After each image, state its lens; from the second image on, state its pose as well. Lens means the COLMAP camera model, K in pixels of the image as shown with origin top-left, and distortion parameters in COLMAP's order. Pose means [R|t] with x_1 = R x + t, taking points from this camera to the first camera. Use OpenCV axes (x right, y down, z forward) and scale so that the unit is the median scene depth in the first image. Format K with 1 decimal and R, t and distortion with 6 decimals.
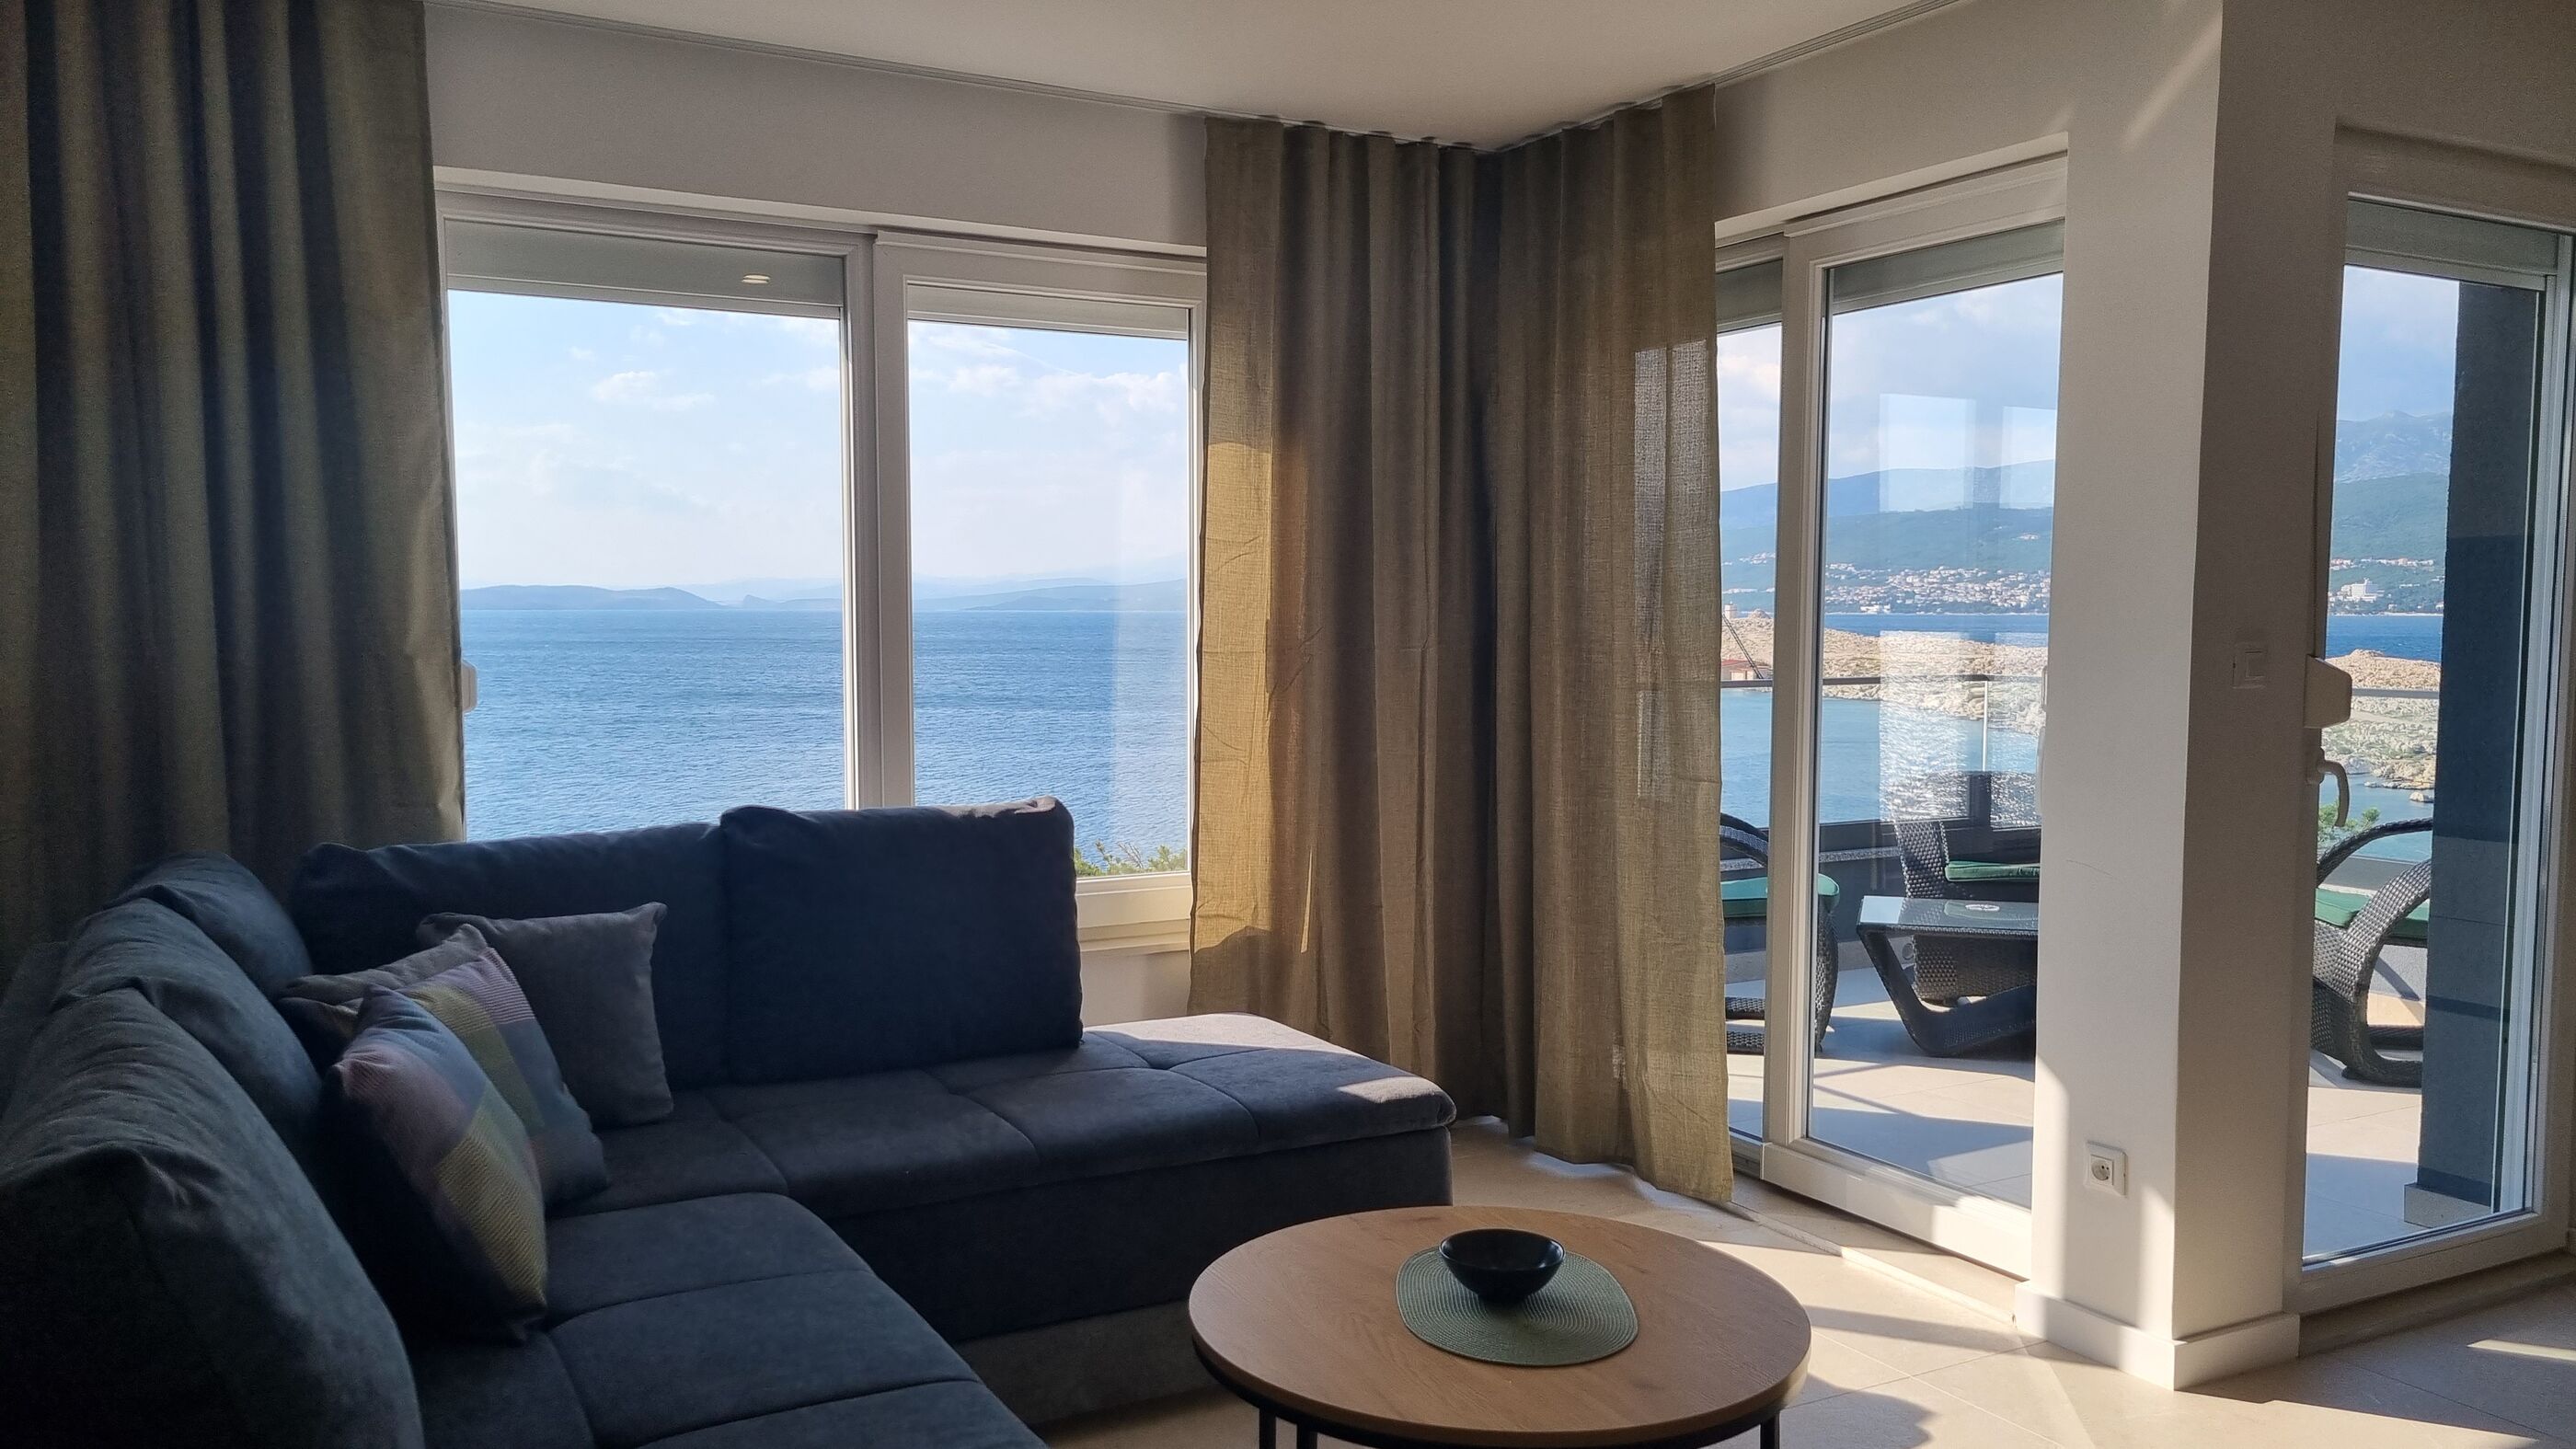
lens RADIAL K [[1943.5, 0, 1269.2], [0, 1943.5, 755.3], [0, 0, 1]] dist [0.054988, -0.030089]
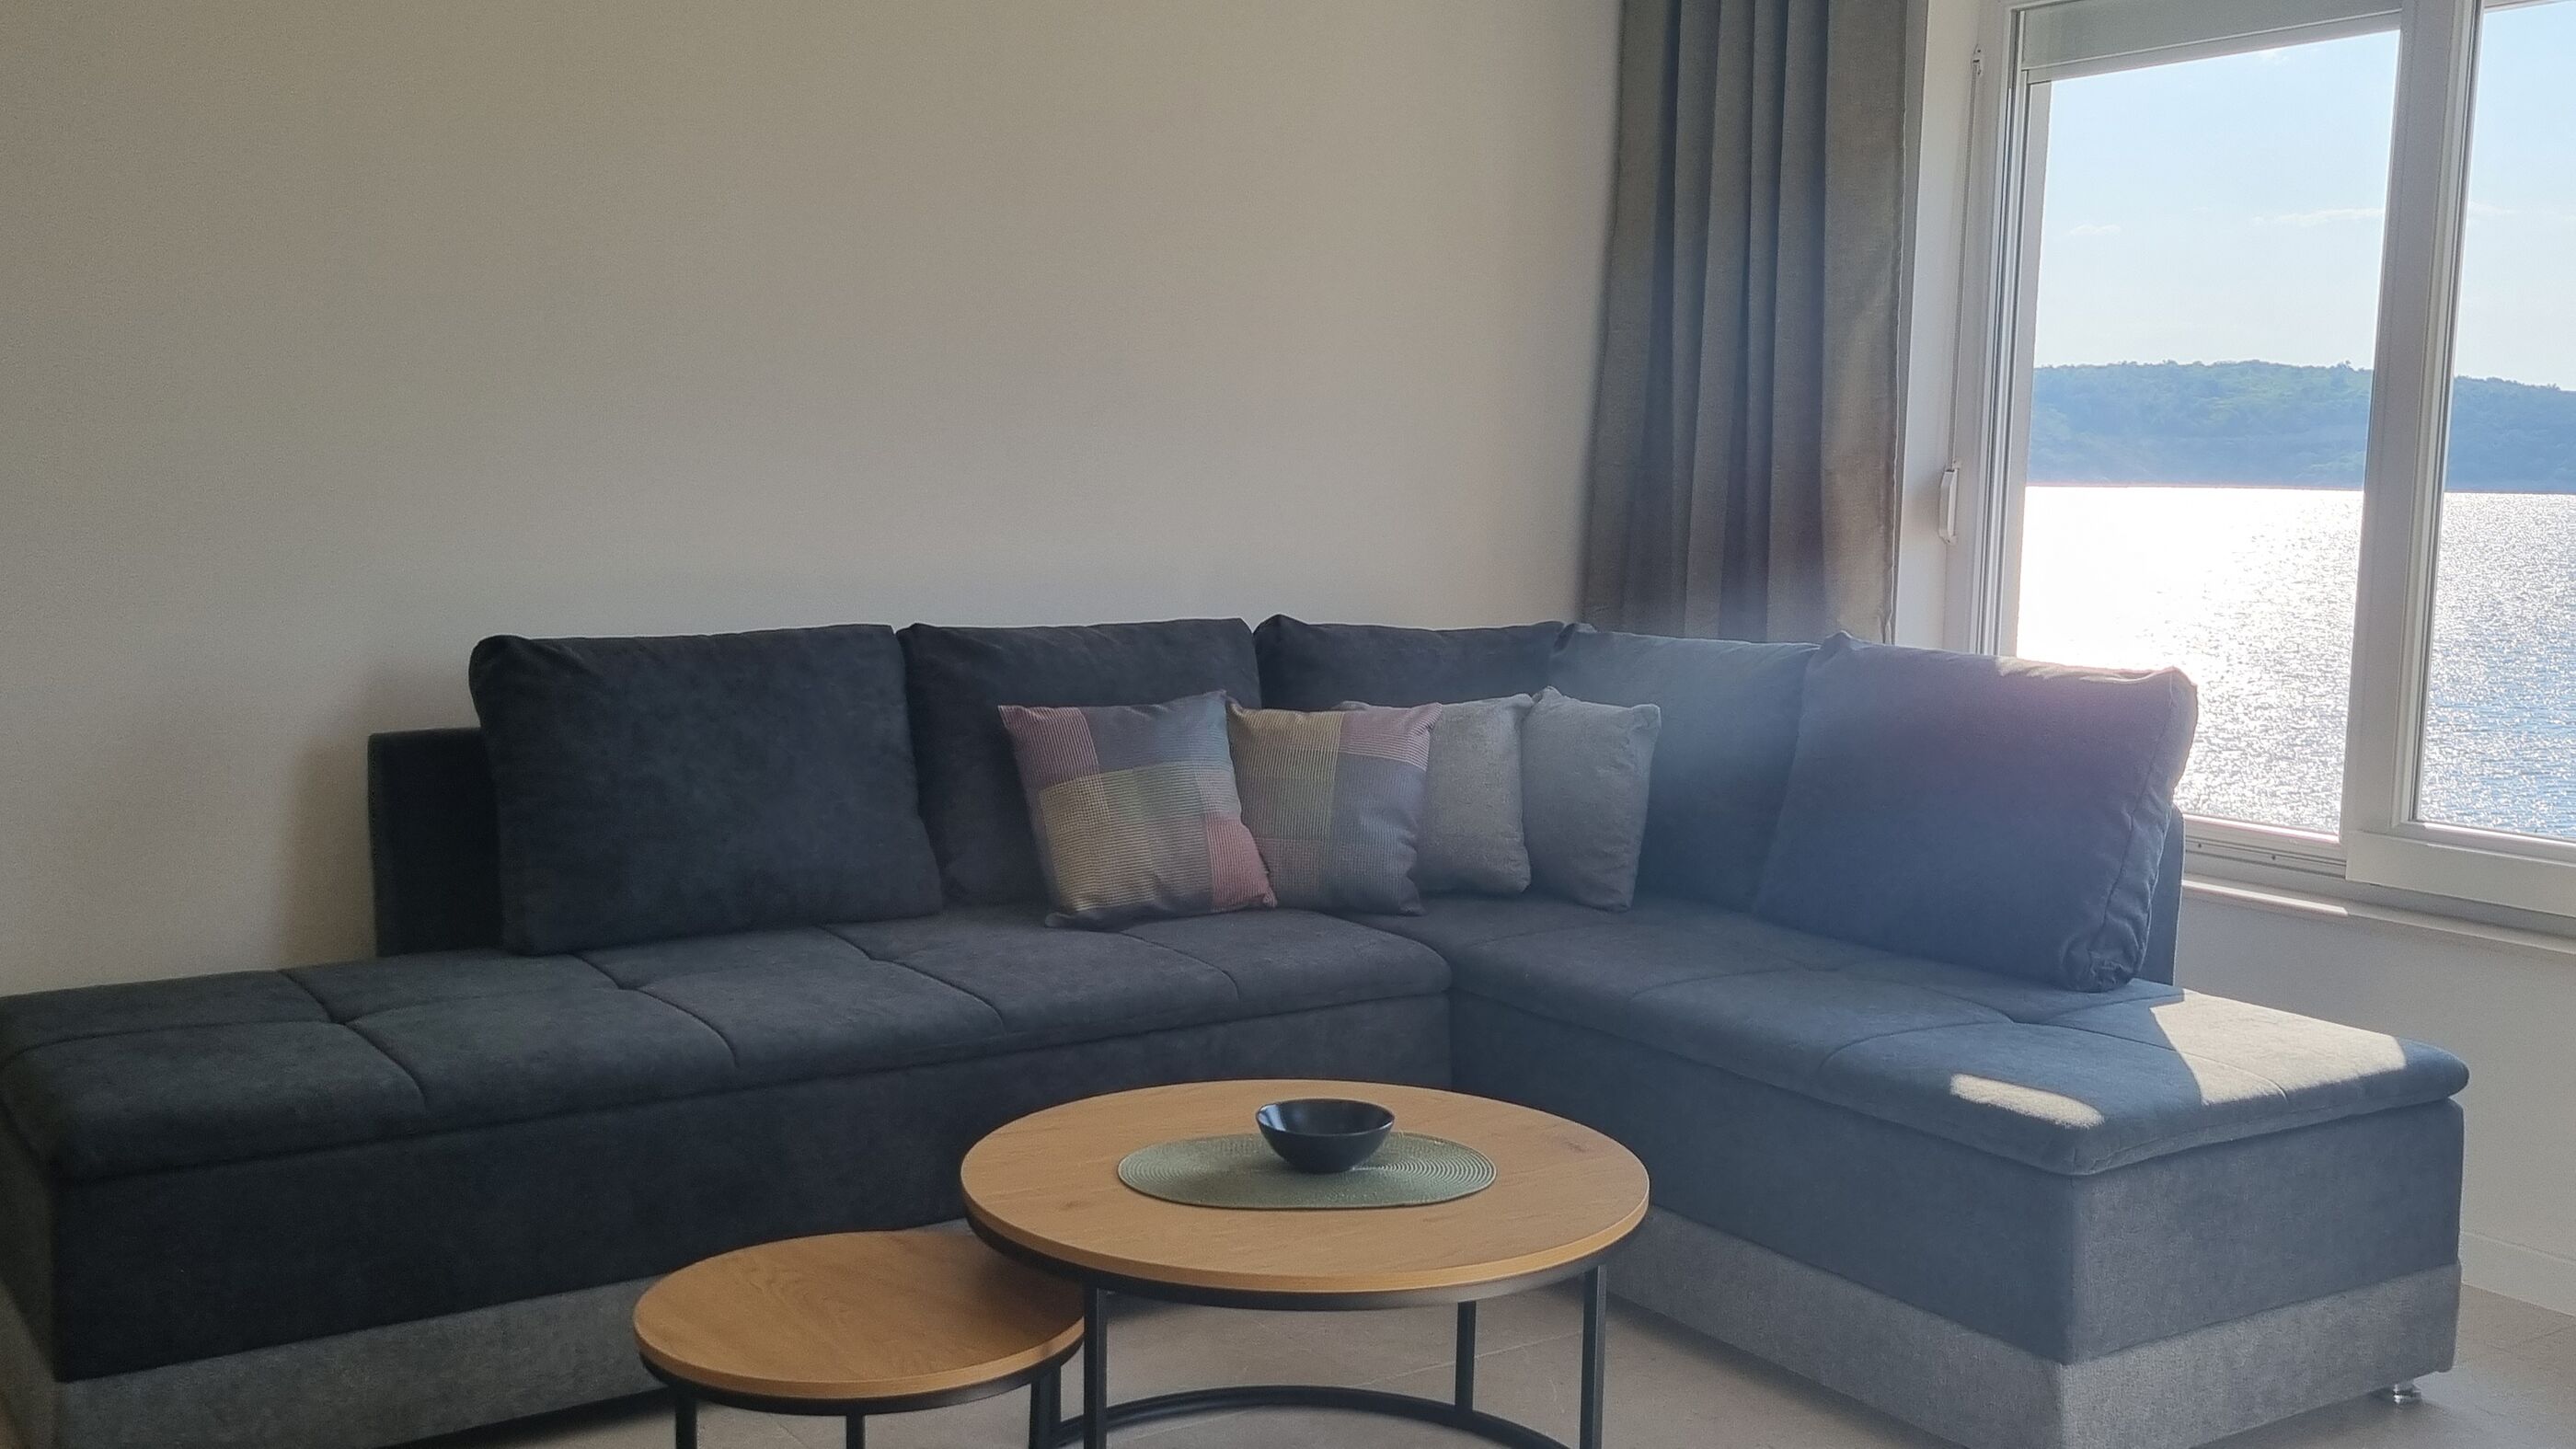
lens RADIAL K [[2519.8, 0, 1288.5], [0, 2519.8, 767.7], [0, 0, 1]] dist [0.045737, 0.000000]
pose [[0.088952, 0.123412, -0.988361, 0.717135], [-0.091764, 0.989090, 0.115245, -0.019168], [0.991800, 0.080444, 0.099306, 0.501716]]
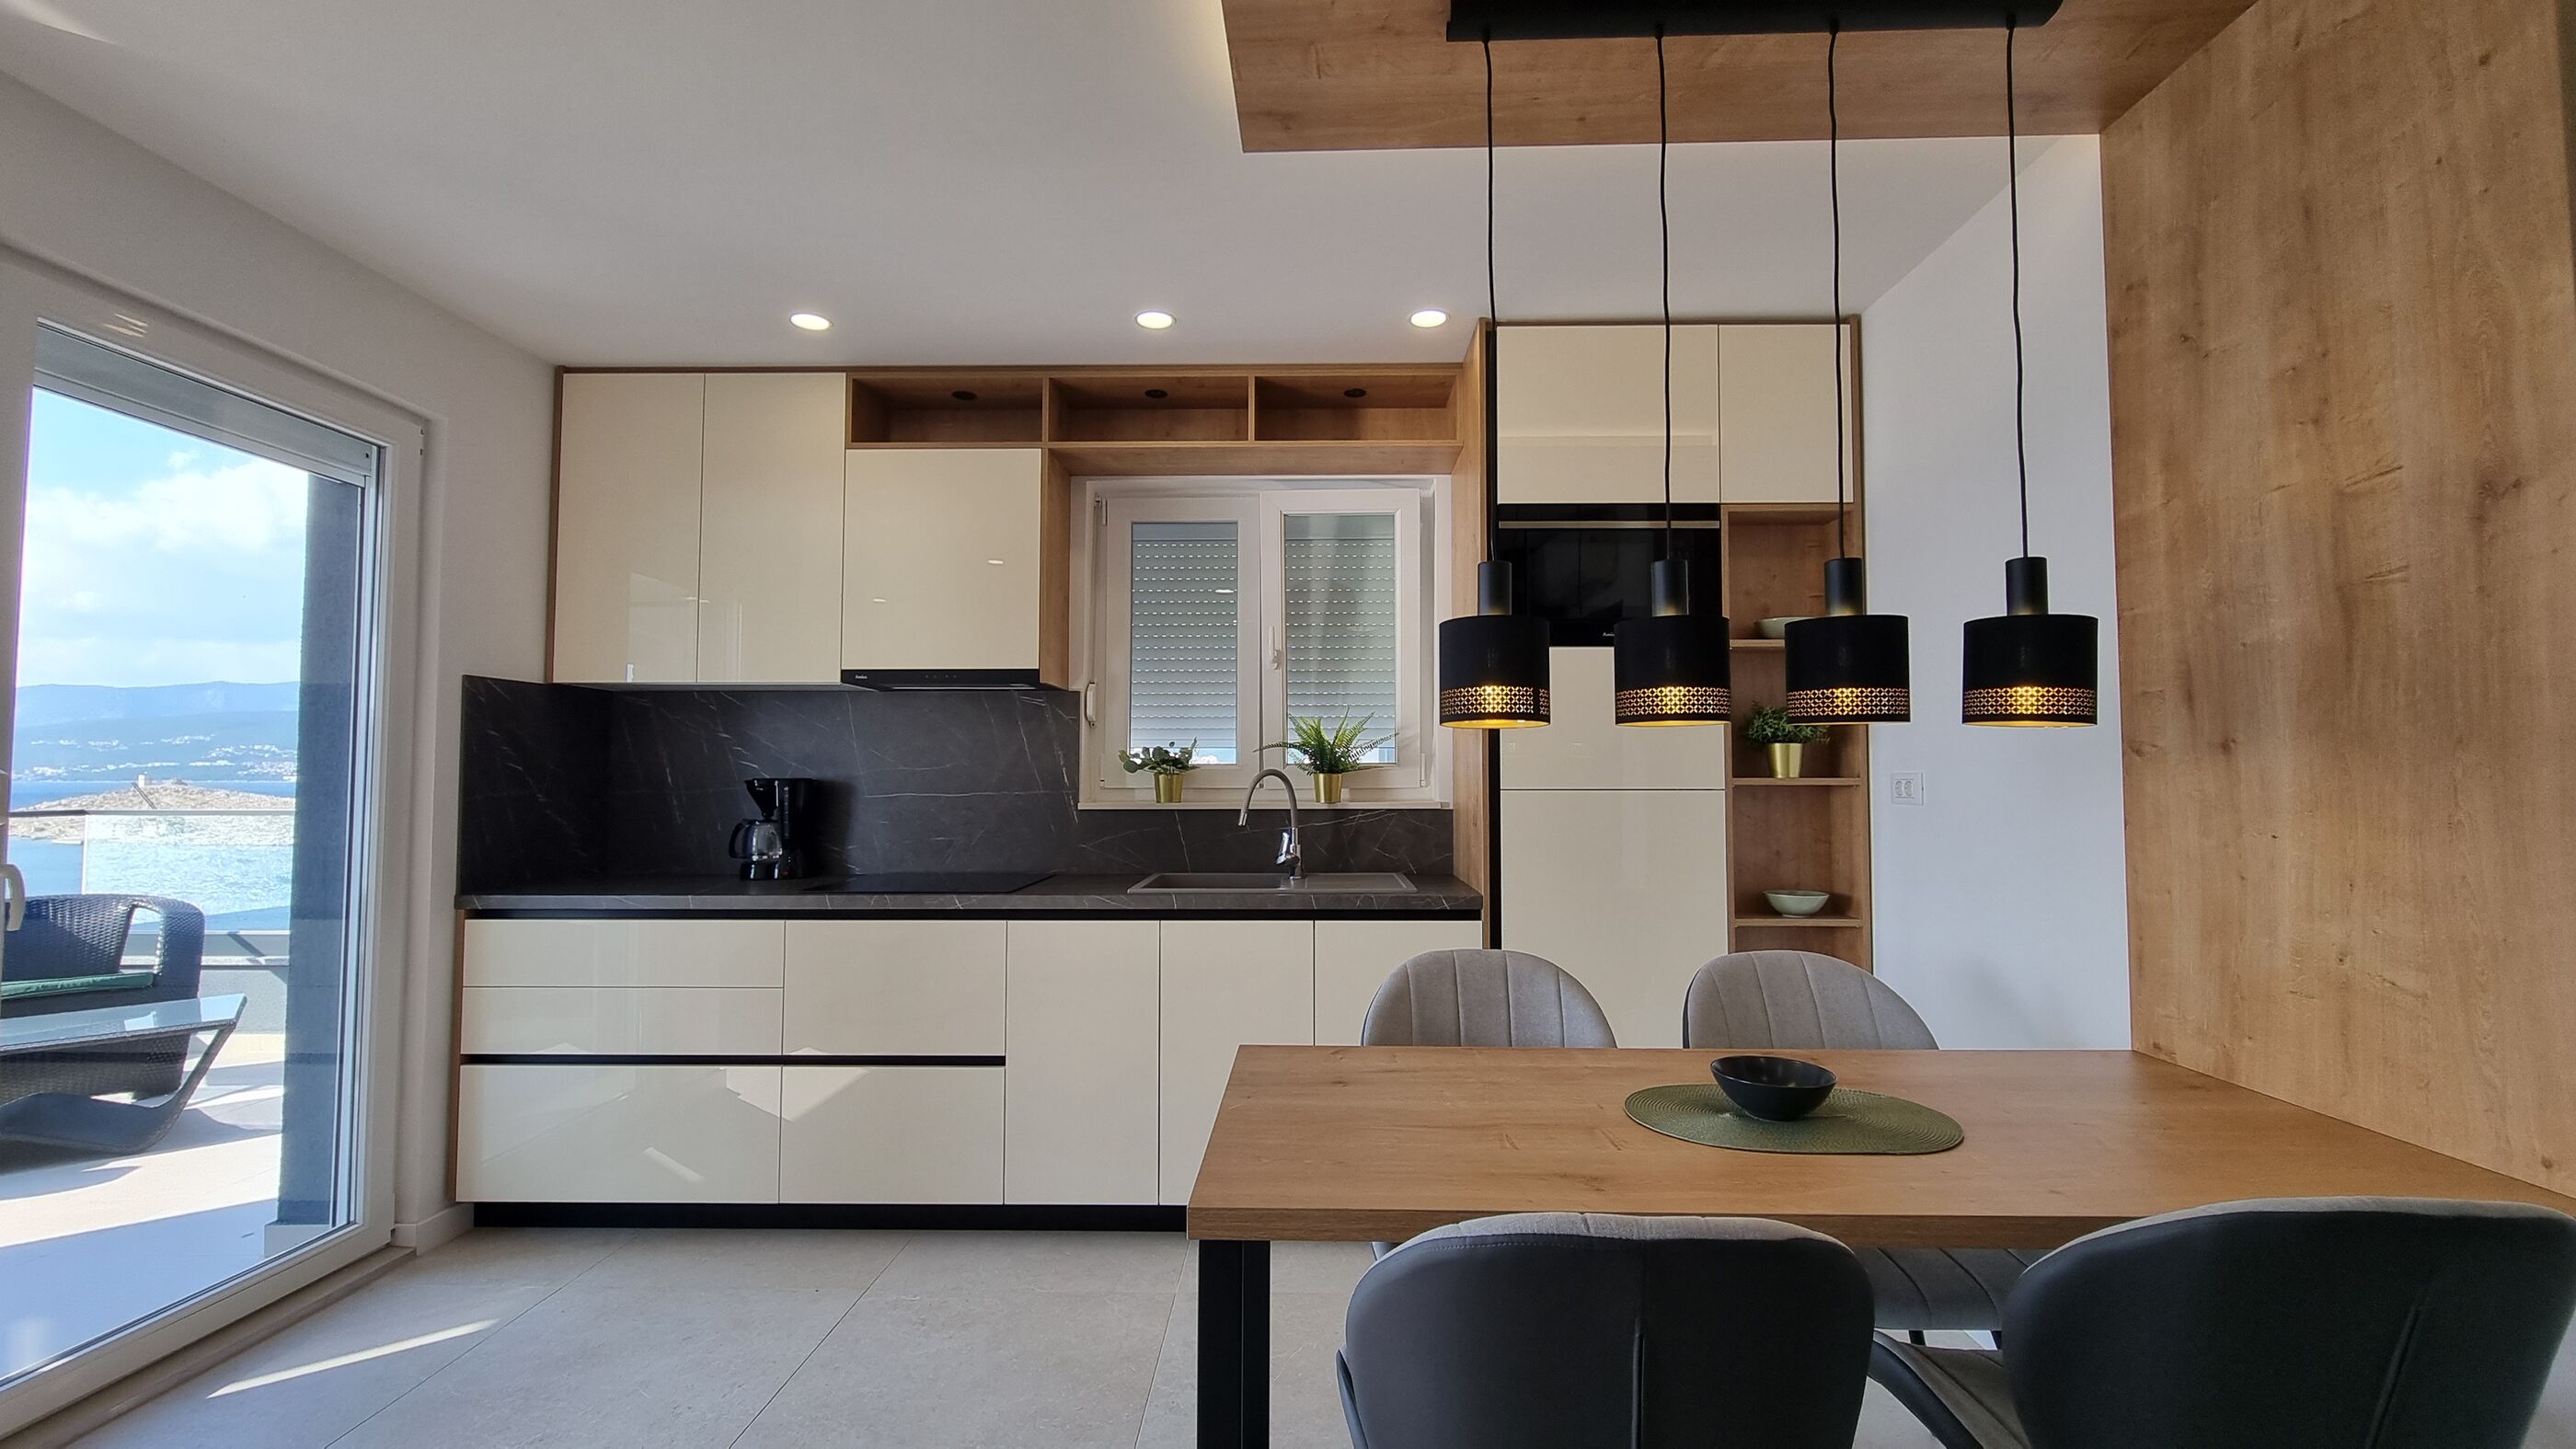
lens RADIAL K [[1058.9, 0, 1300.5], [0, 1058.9, 729.6], [0, 0, 1]] dist [0.003010, -0.002977]
pose [[0.491882, 0.036020, 0.869916, 0.315955], [0.068228, 0.994477, -0.079756, 0.018060], [-0.867984, 0.098583, 0.486708, 0.133888]]
